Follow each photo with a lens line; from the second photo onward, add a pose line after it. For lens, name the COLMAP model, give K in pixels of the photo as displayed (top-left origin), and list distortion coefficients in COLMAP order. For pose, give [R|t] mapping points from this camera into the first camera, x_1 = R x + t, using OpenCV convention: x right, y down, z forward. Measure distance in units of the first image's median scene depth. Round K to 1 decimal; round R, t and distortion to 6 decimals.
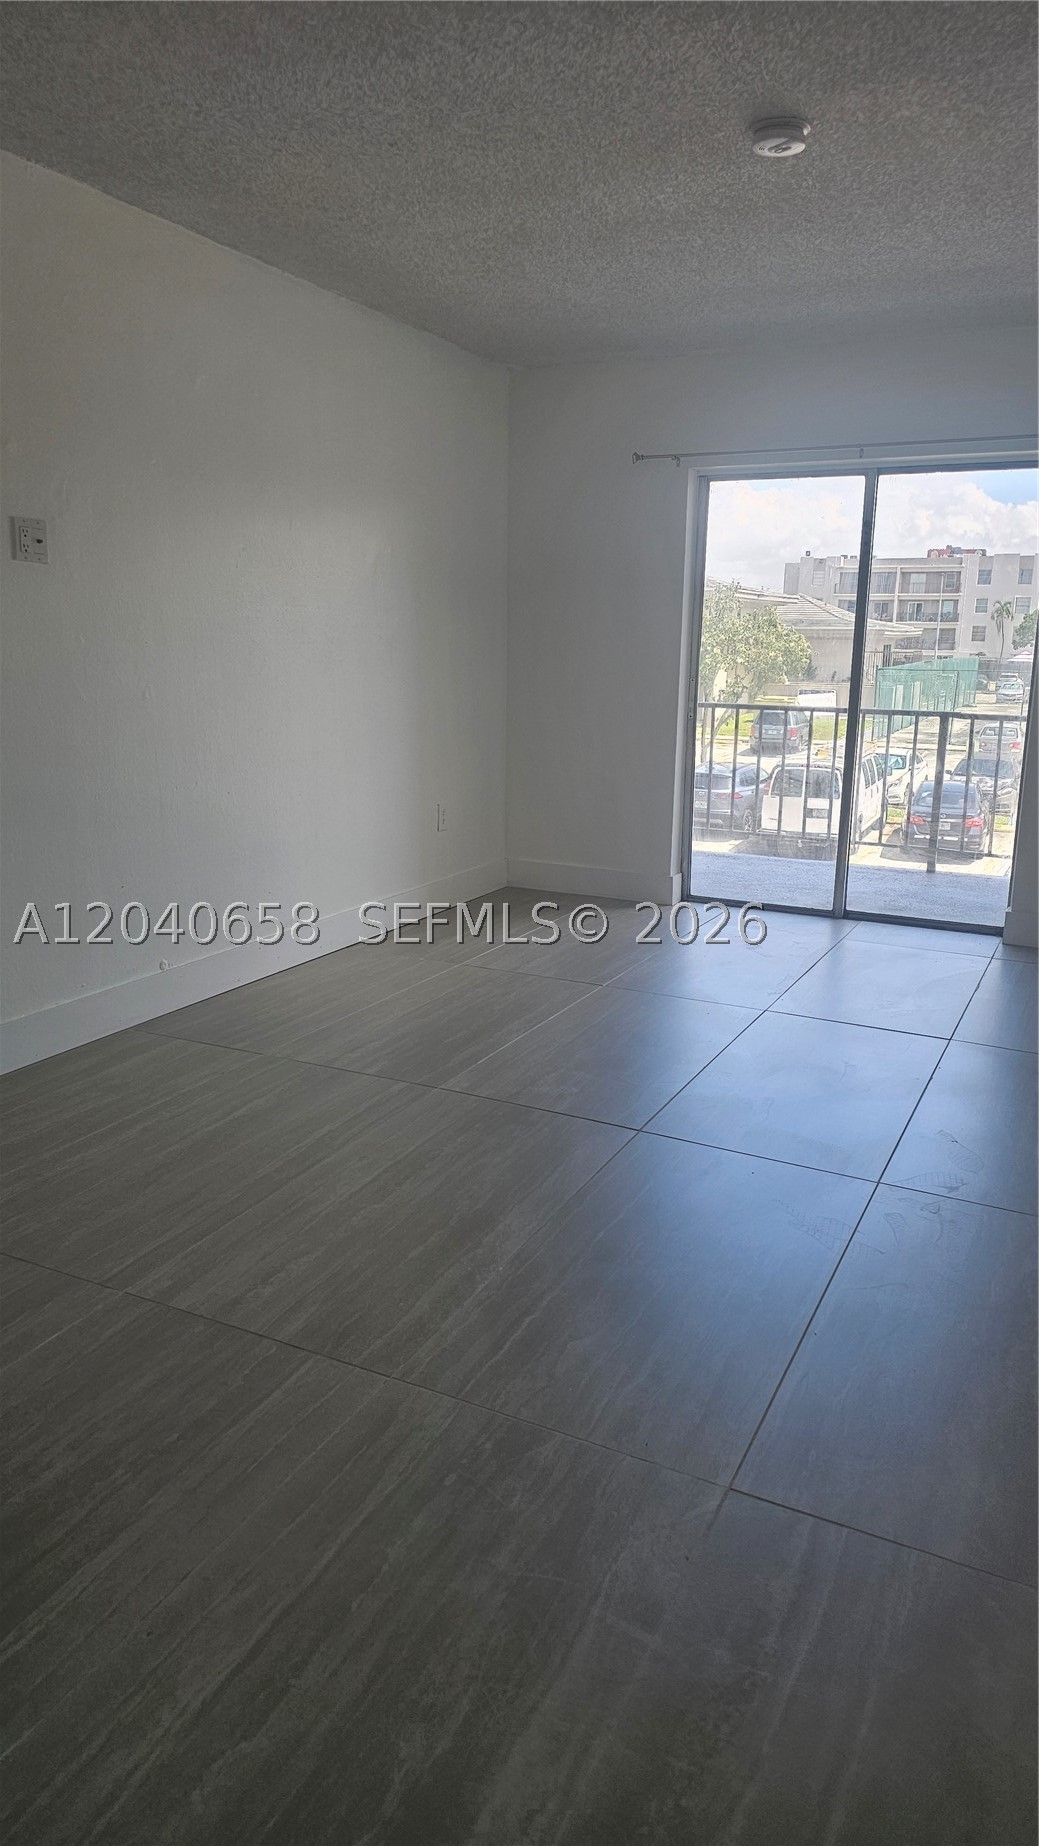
lens RADIAL K [[1246.9, 0, 535.1], [0, 1246.9, 916.4], [0, 0, 1]] dist [0.060202, -0.057316]
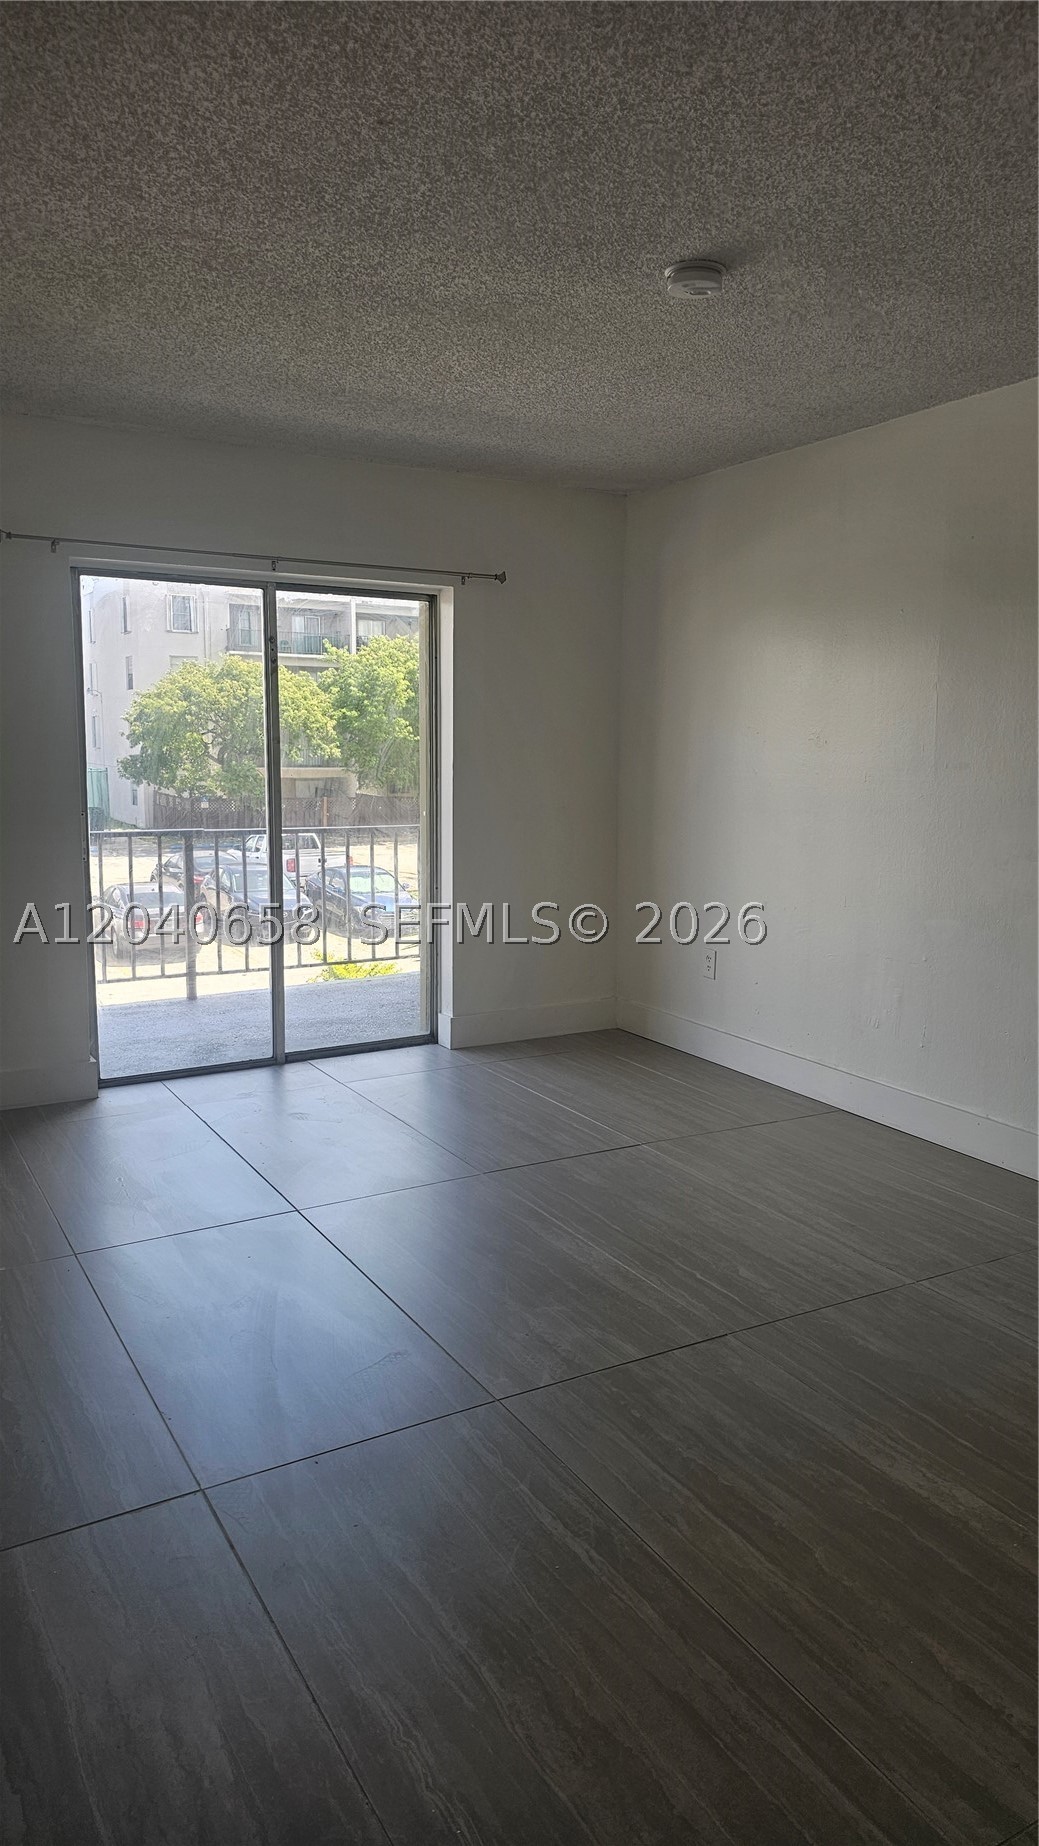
lens RADIAL K [[1246.9, 0, 533.1], [0, 1246.9, 921.2], [0, 0, 1]] dist [0.060202, -0.057316]
pose [[0.550519, -0.135347, 0.823778, -0.420324], [0.187044, 0.981681, 0.036292, -0.106717], [-0.813599, 0.134103, 0.565750, 0.348566]]
